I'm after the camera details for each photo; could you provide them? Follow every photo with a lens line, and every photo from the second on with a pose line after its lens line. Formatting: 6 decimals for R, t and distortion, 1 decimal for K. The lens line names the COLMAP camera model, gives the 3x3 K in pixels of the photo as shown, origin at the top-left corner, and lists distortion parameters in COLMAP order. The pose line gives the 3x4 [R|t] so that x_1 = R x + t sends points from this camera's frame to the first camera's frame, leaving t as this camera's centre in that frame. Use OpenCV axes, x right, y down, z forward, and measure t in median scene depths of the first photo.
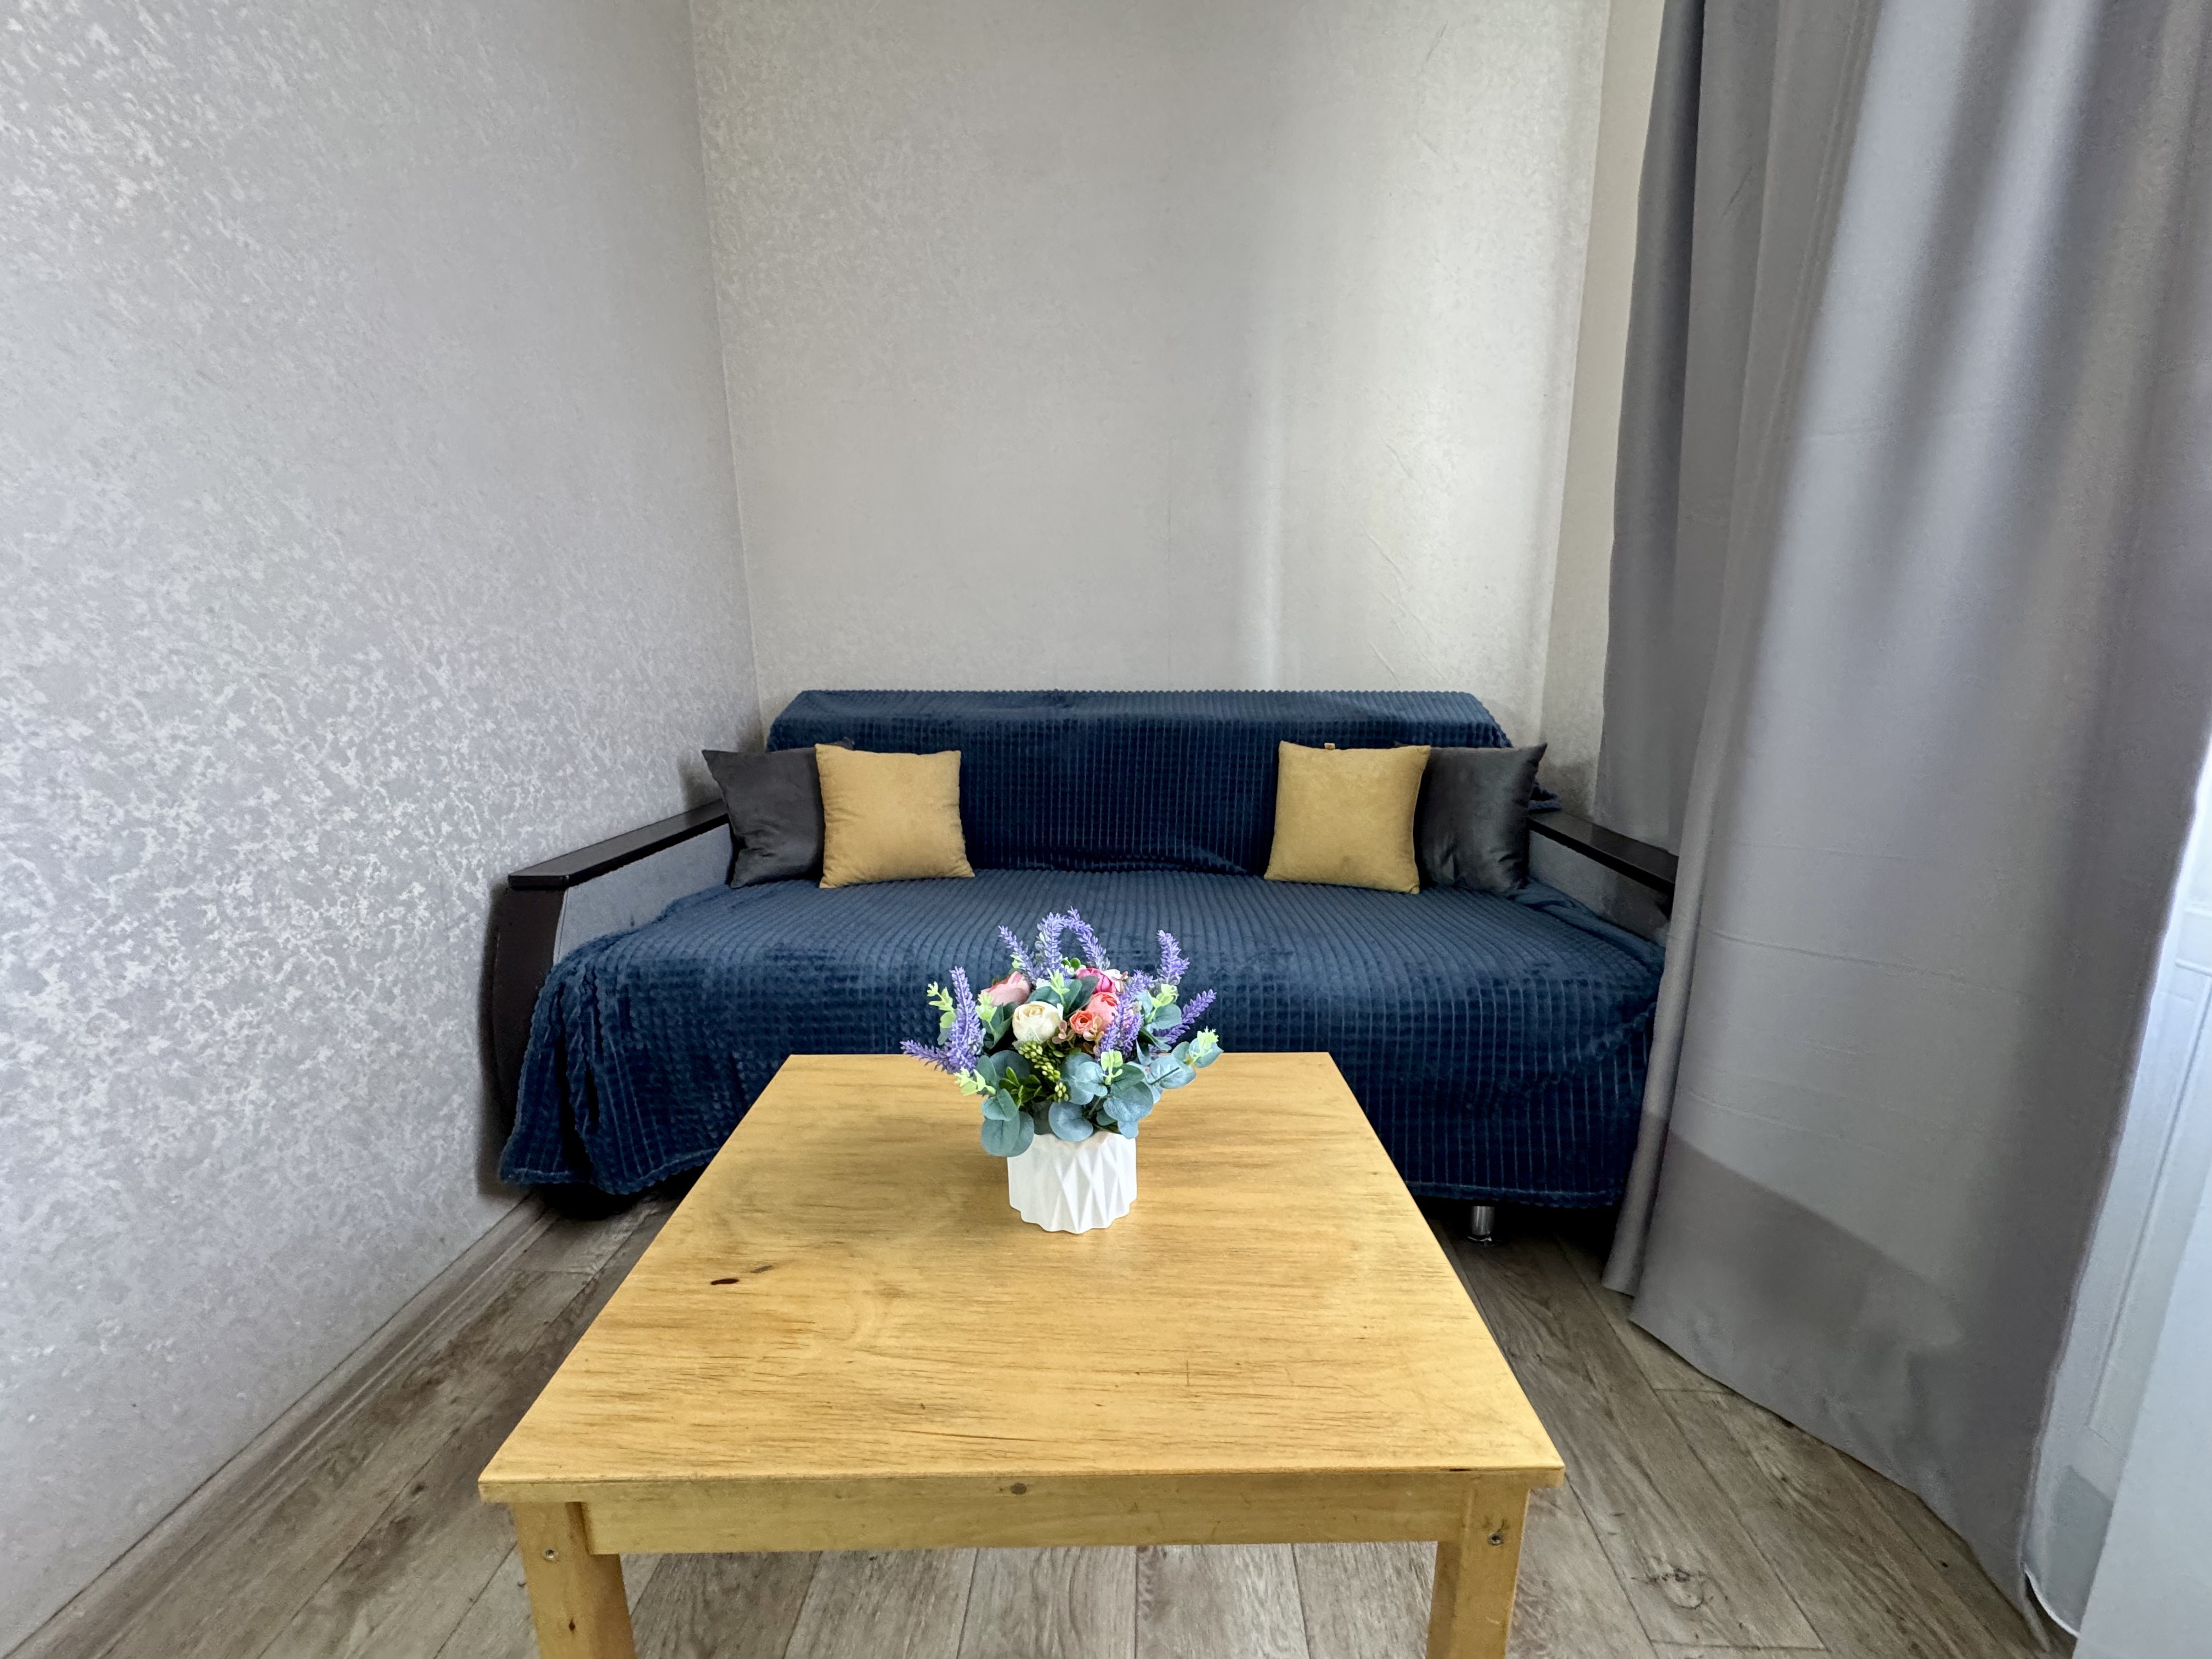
lens RADIAL K [[884.6, 0, 1108.2], [0, 884.6, 831.5], [0, 0, 1]] dist [-0.001996, 0.000099]
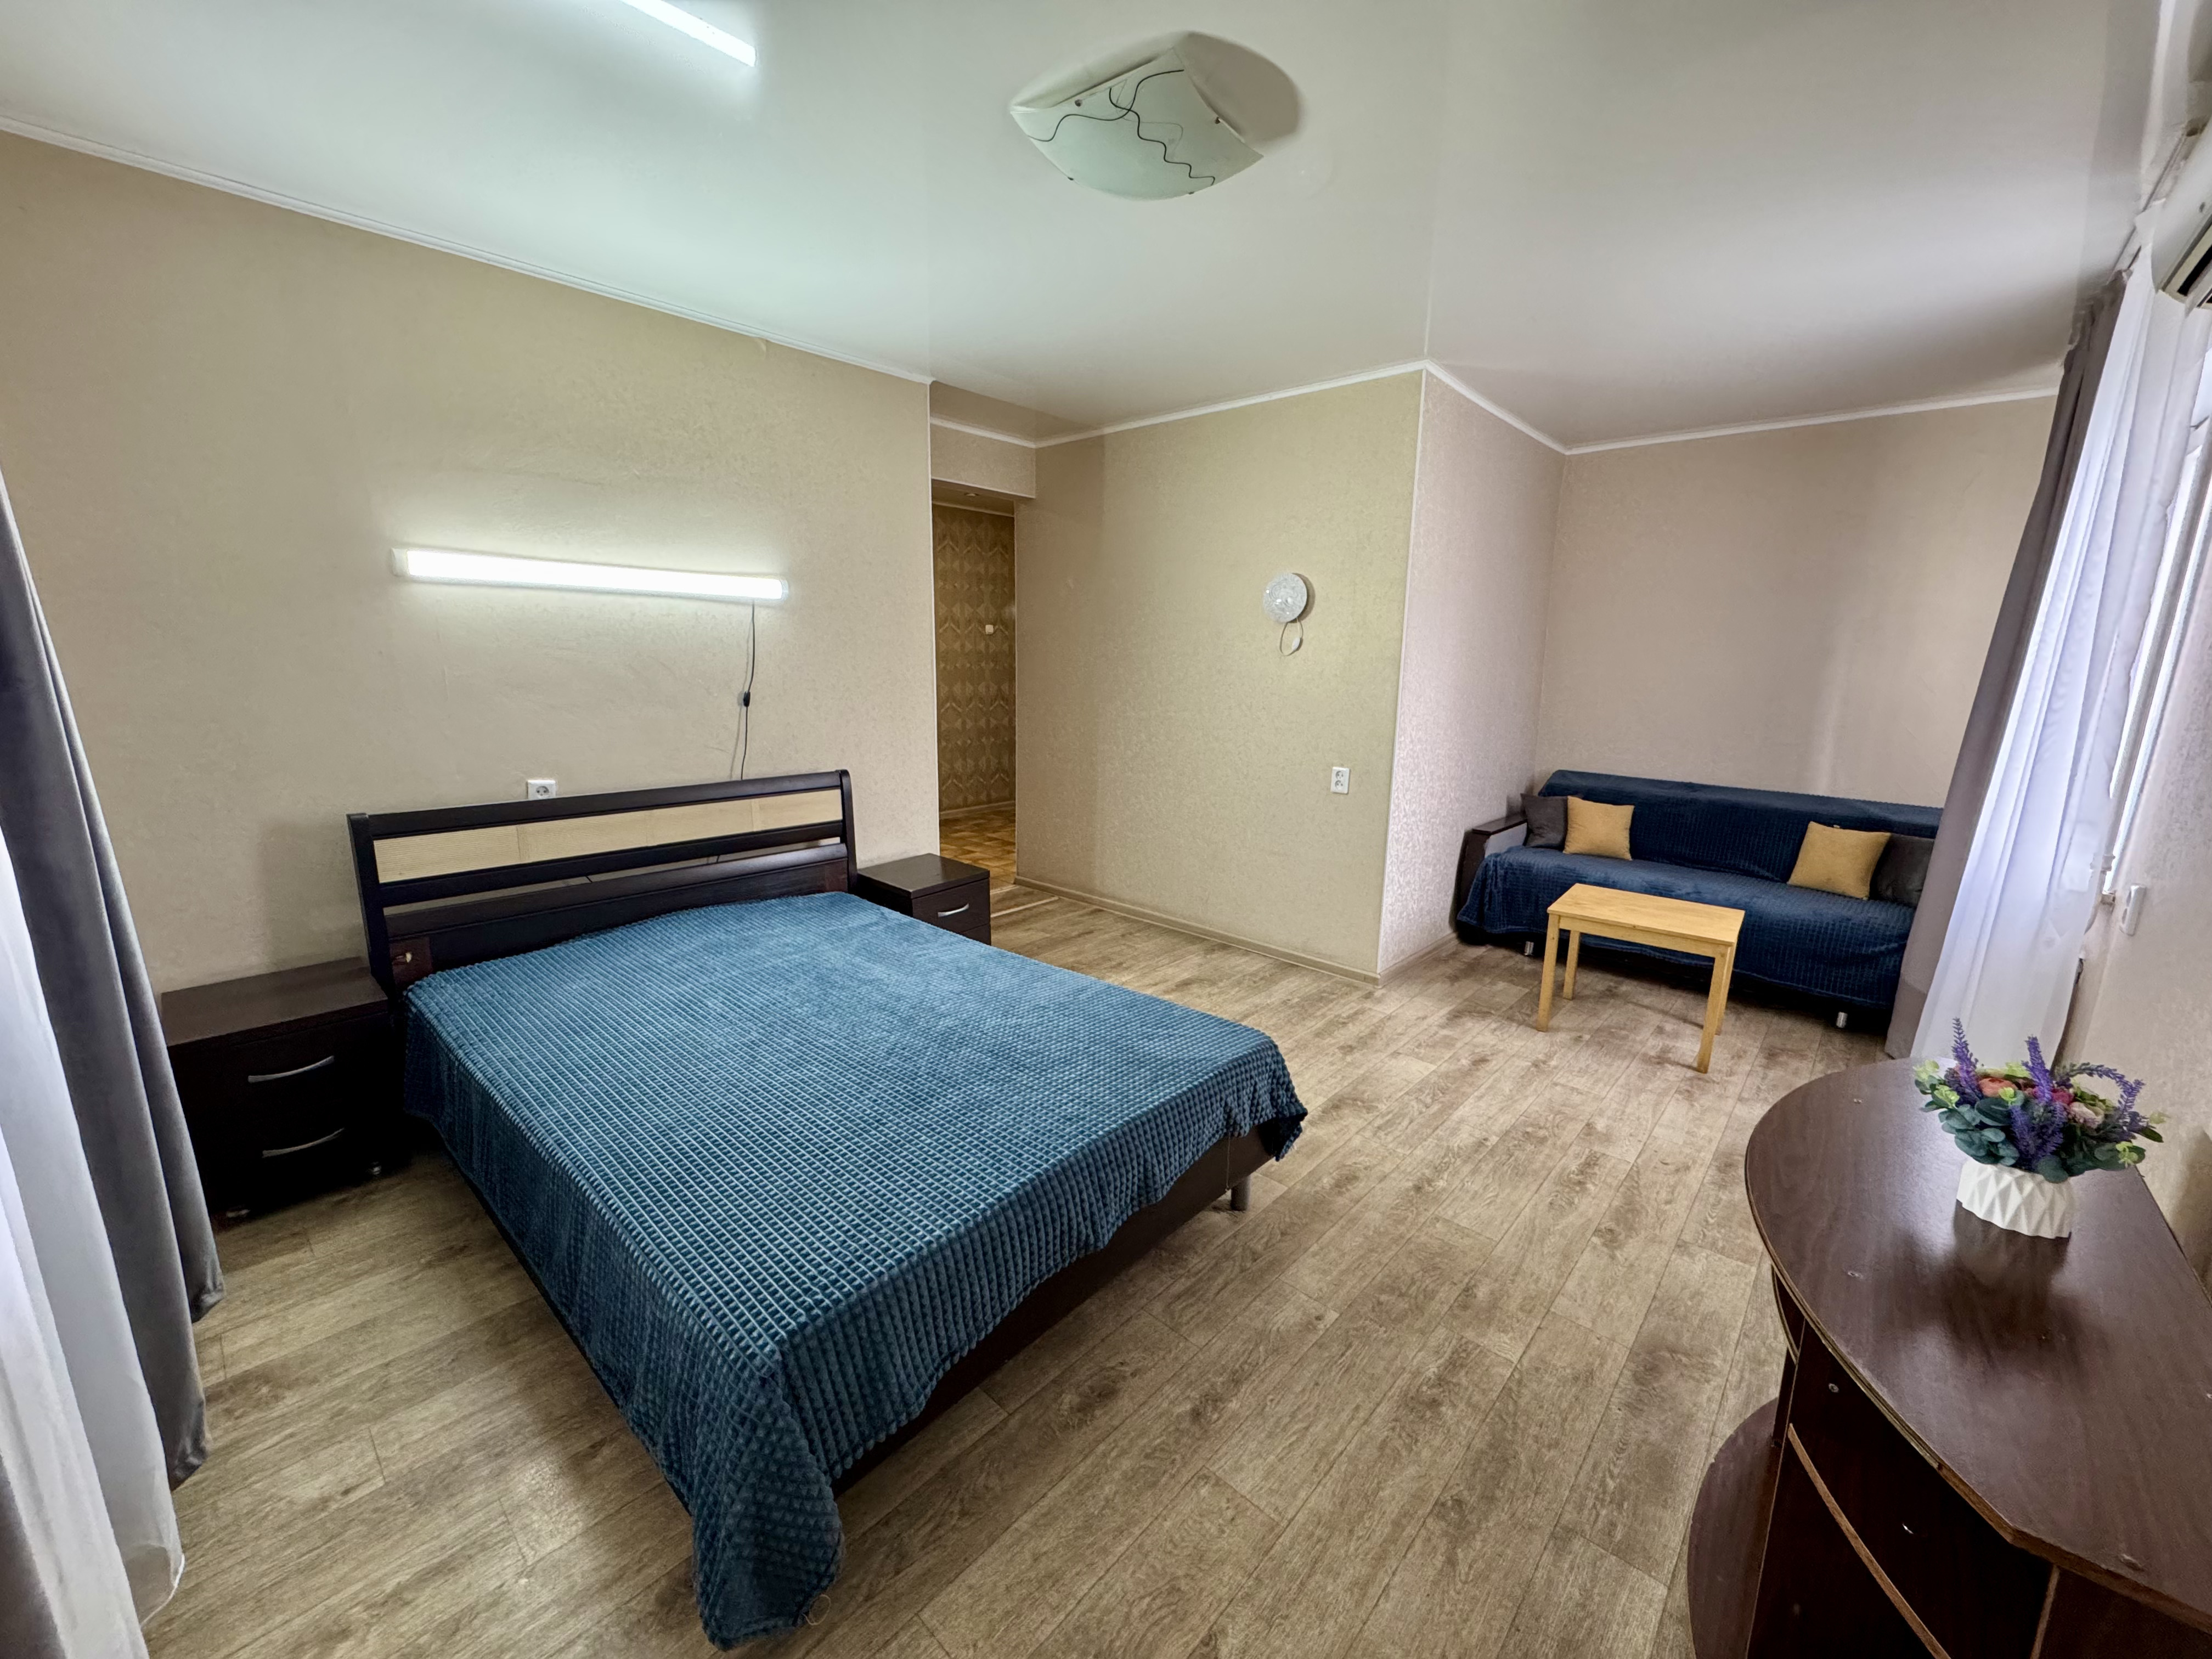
lens RADIAL K [[884.6, 0, 1102.3], [0, 884.6, 821.3], [0, 0, 1]] dist [-0.001996, 0.000099]
pose [[0.770074, 0.140046, -0.622393, 0.219497], [-0.154793, 0.987471, 0.030670, 0.099550], [0.618890, 0.072724, 0.782104, -1.782400]]
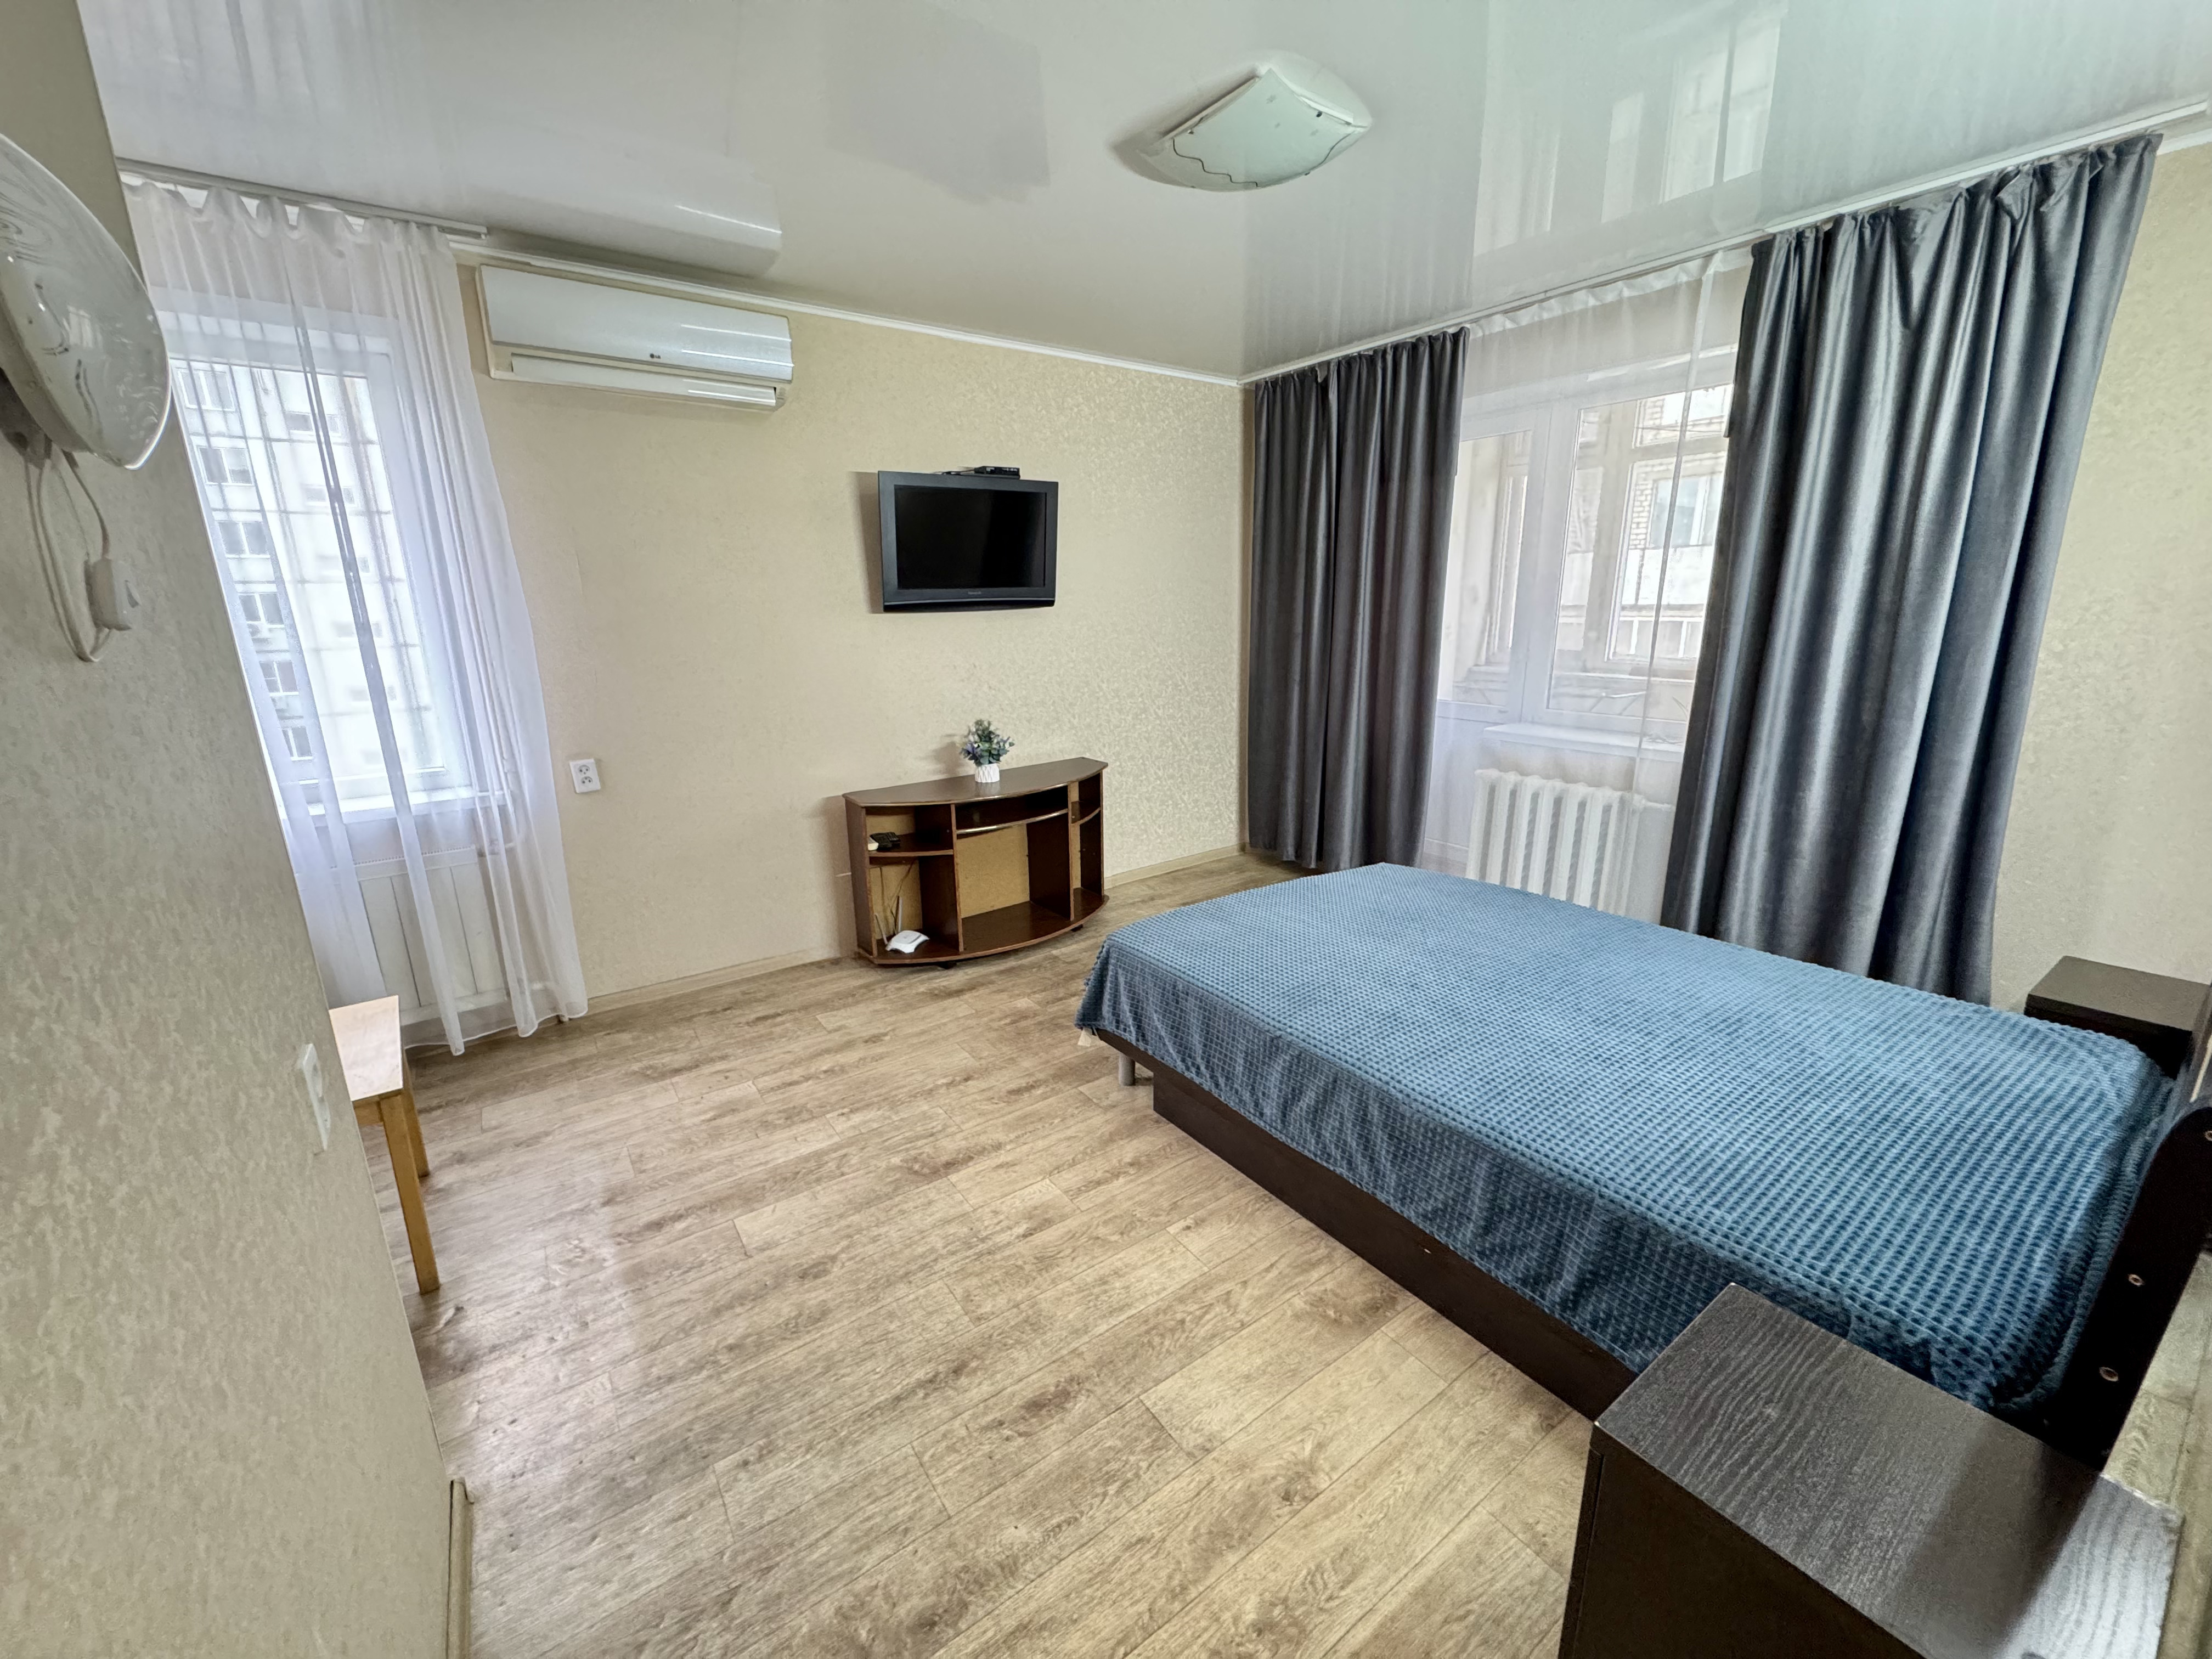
lens RADIAL K [[884.6, 0, 1097.6], [0, 884.6, 826.8], [0, 0, 1]] dist [-0.001996, 0.000099]
pose [[-0.613579, -0.175632, 0.769853, -1.418056], [0.185907, 0.915414, 0.357009, -0.298167], [-0.767437, 0.362174, -0.529028, 0.080337]]
